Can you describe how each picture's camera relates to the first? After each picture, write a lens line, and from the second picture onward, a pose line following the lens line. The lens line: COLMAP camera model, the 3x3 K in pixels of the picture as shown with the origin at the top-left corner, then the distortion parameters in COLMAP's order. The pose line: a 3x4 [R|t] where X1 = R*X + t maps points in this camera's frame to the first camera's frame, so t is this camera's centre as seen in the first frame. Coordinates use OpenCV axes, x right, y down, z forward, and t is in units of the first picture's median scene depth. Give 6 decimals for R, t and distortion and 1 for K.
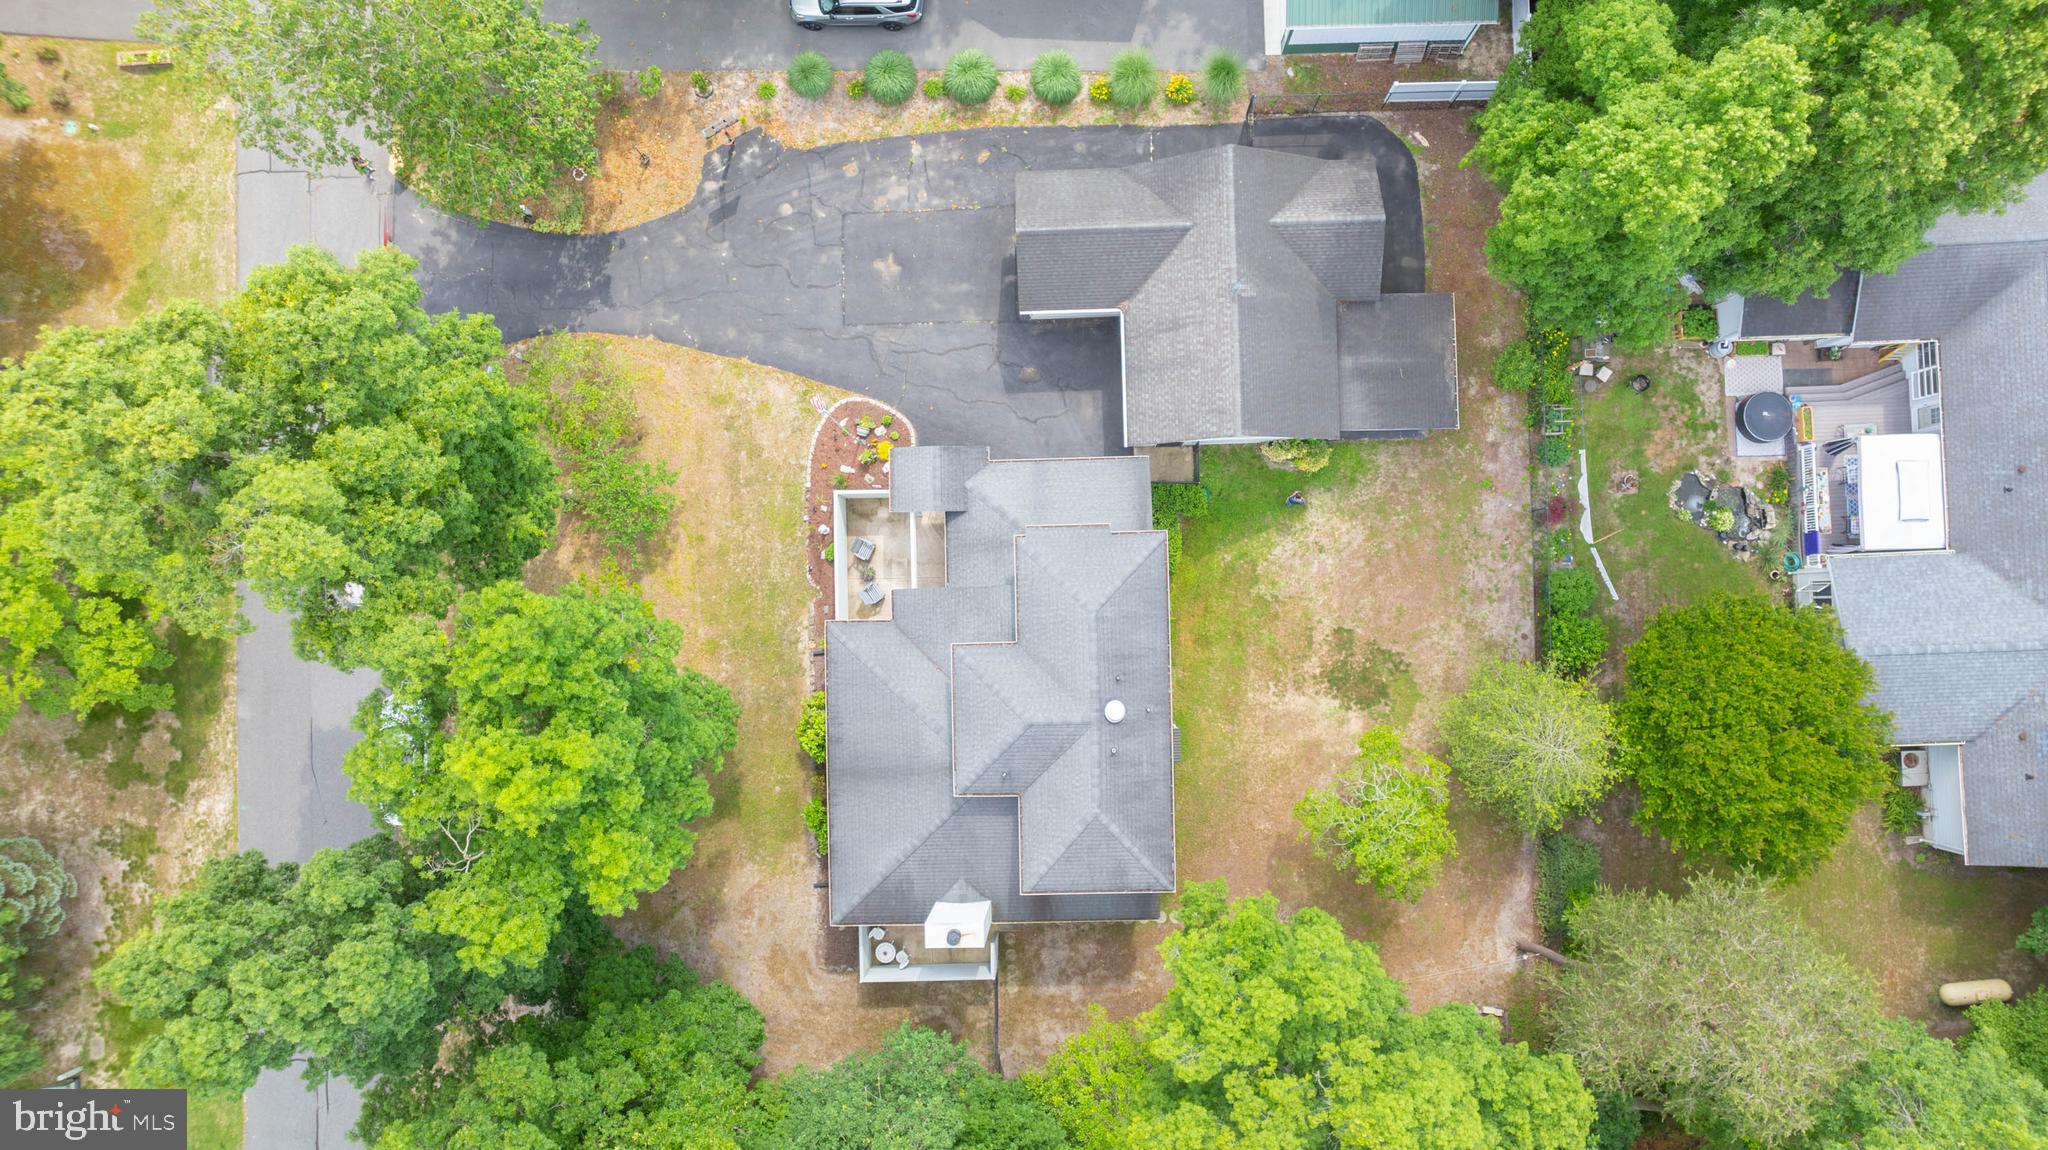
lens RADIAL K [[1440.9, 0, 1038.9], [0, 1440.9, 570.8], [0, 0, 1]] dist [-0.009006, -0.000959]
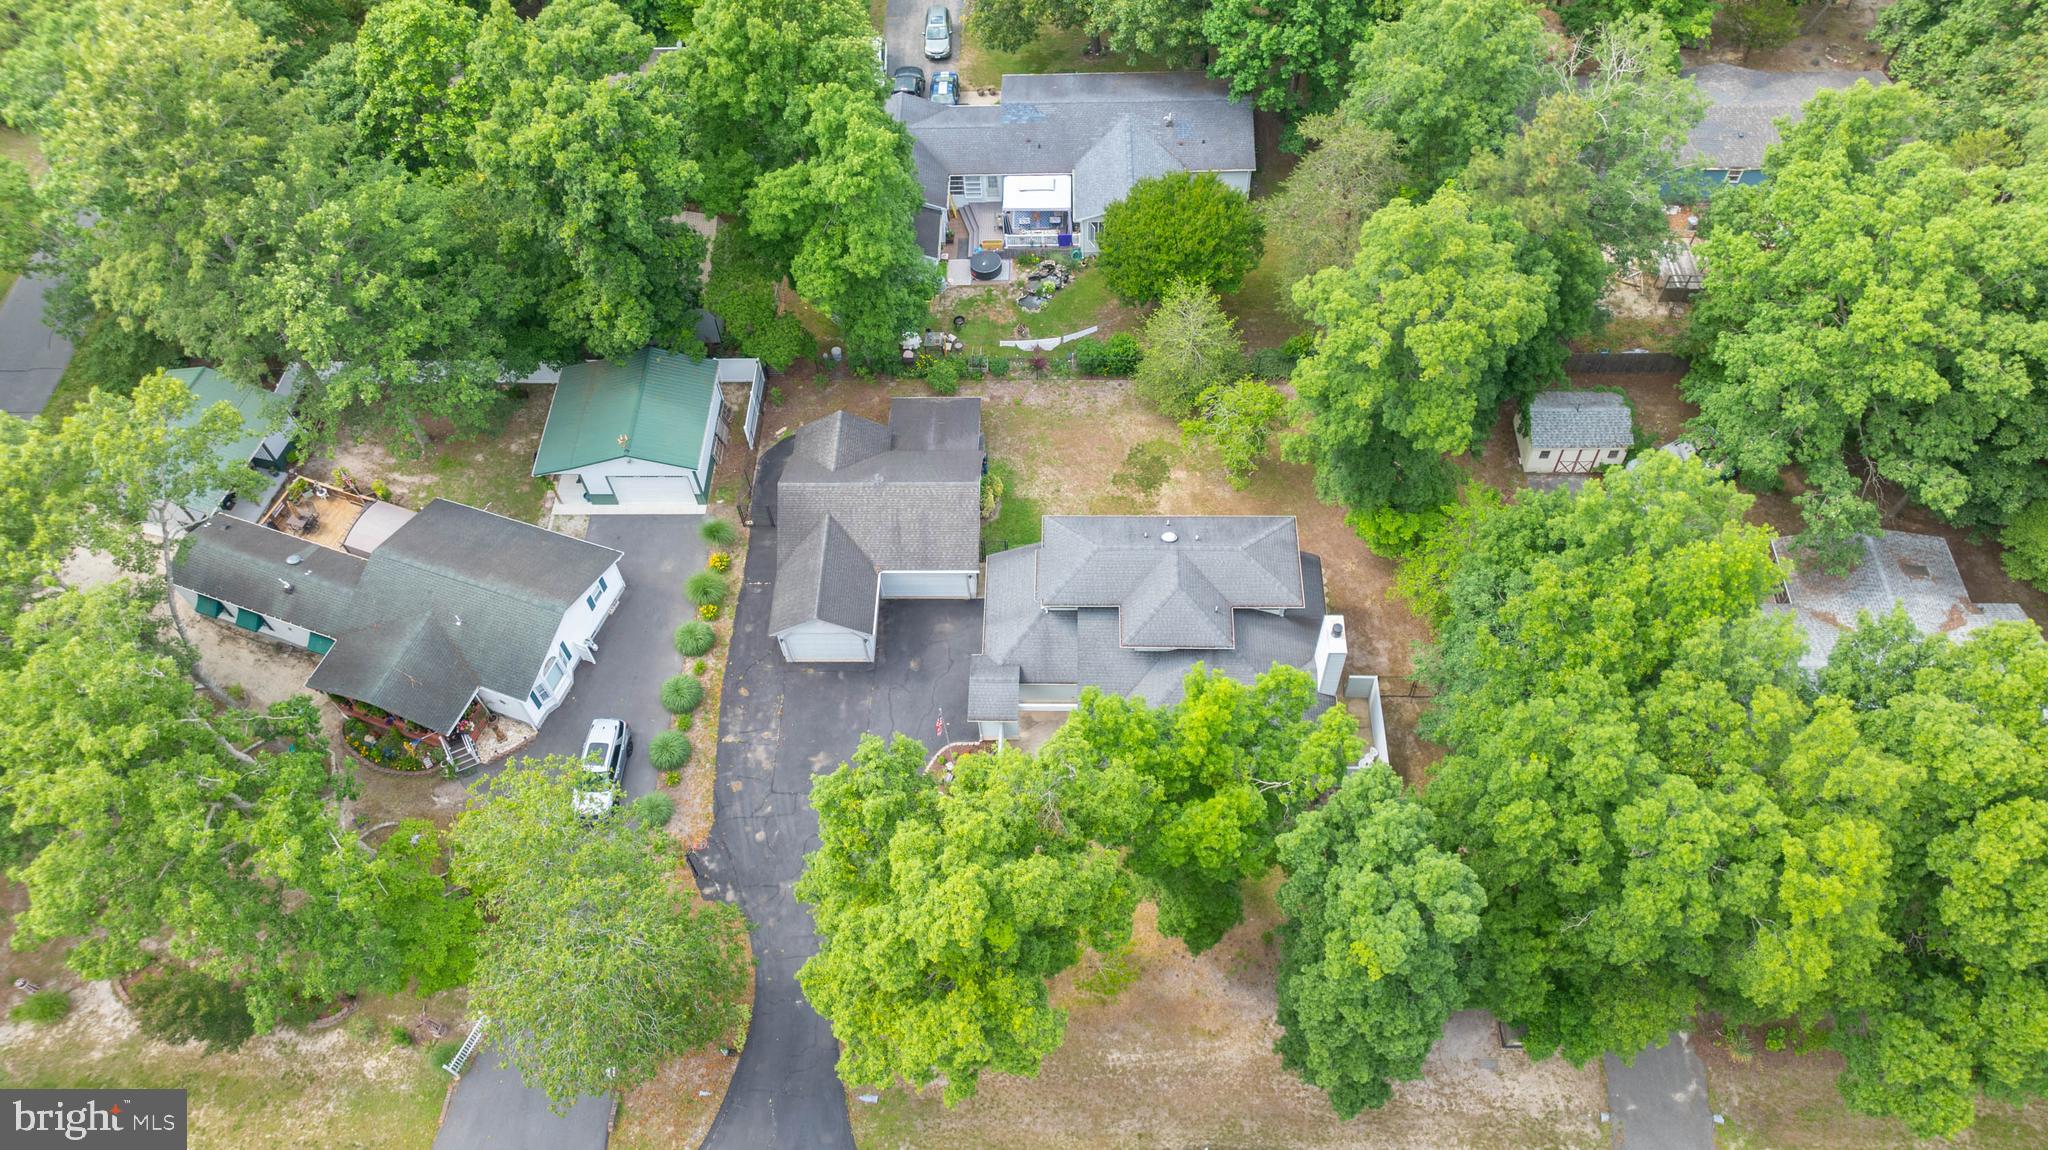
lens RADIAL K [[1440.9, 0, 1038.9], [0, 1440.9, 570.8], [0, 0, 1]] dist [-0.009006, -0.000959]
pose [[0.042847, -0.810757, 0.583813, -0.700181], [0.999072, 0.032197, -0.028611, 0.009815], [0.004400, 0.584497, 0.811384, -0.109702]]
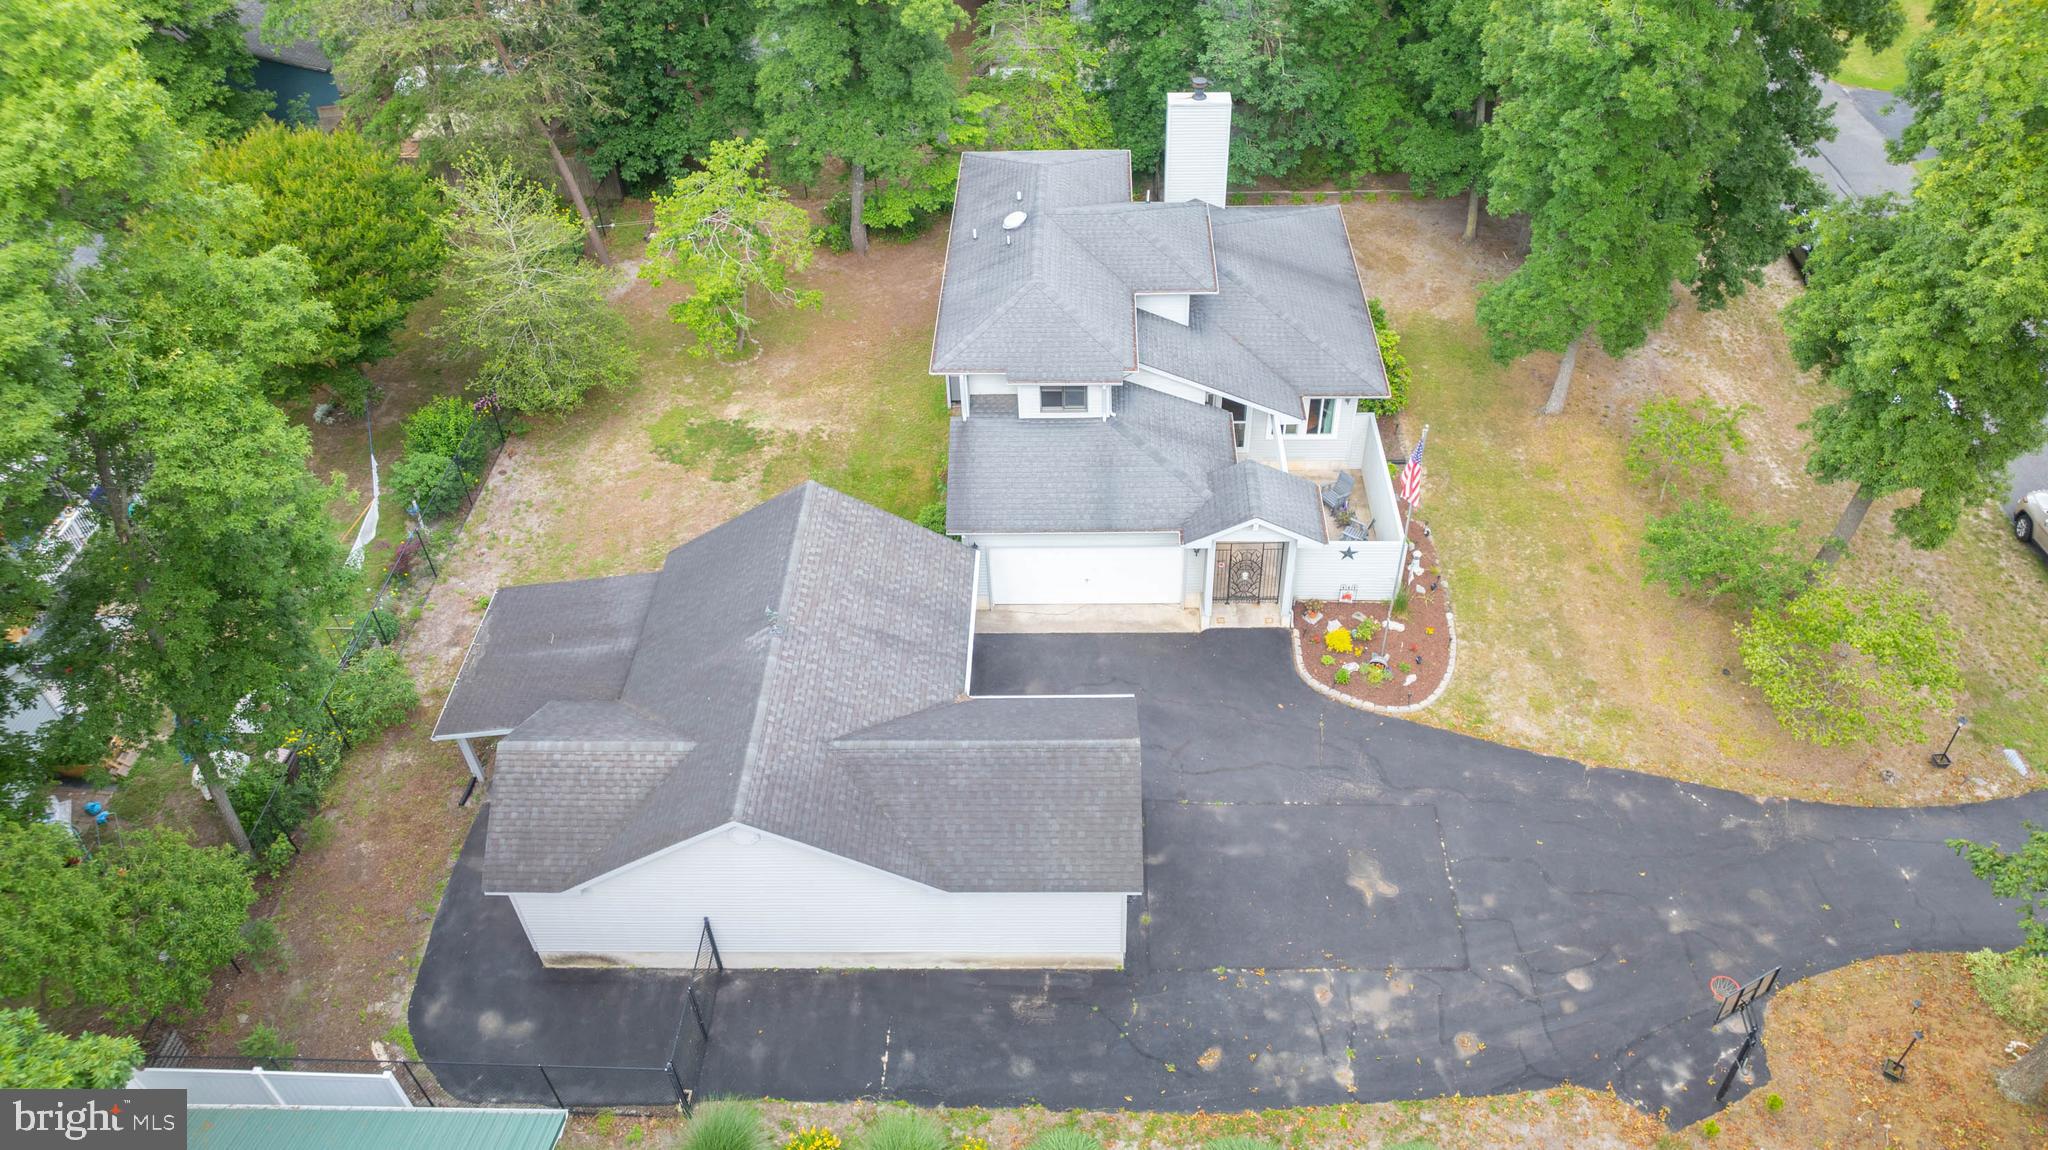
lens RADIAL K [[1440.9, 0, 1038.9], [0, 1440.9, 570.8], [0, 0, 1]] dist [-0.009006, -0.000959]
pose [[-0.997216, 0.010723, 0.073798, -0.017245], [0.048973, -0.652142, 0.756513, -0.573430], [0.056239, 0.758021, 0.649801, 0.535047]]
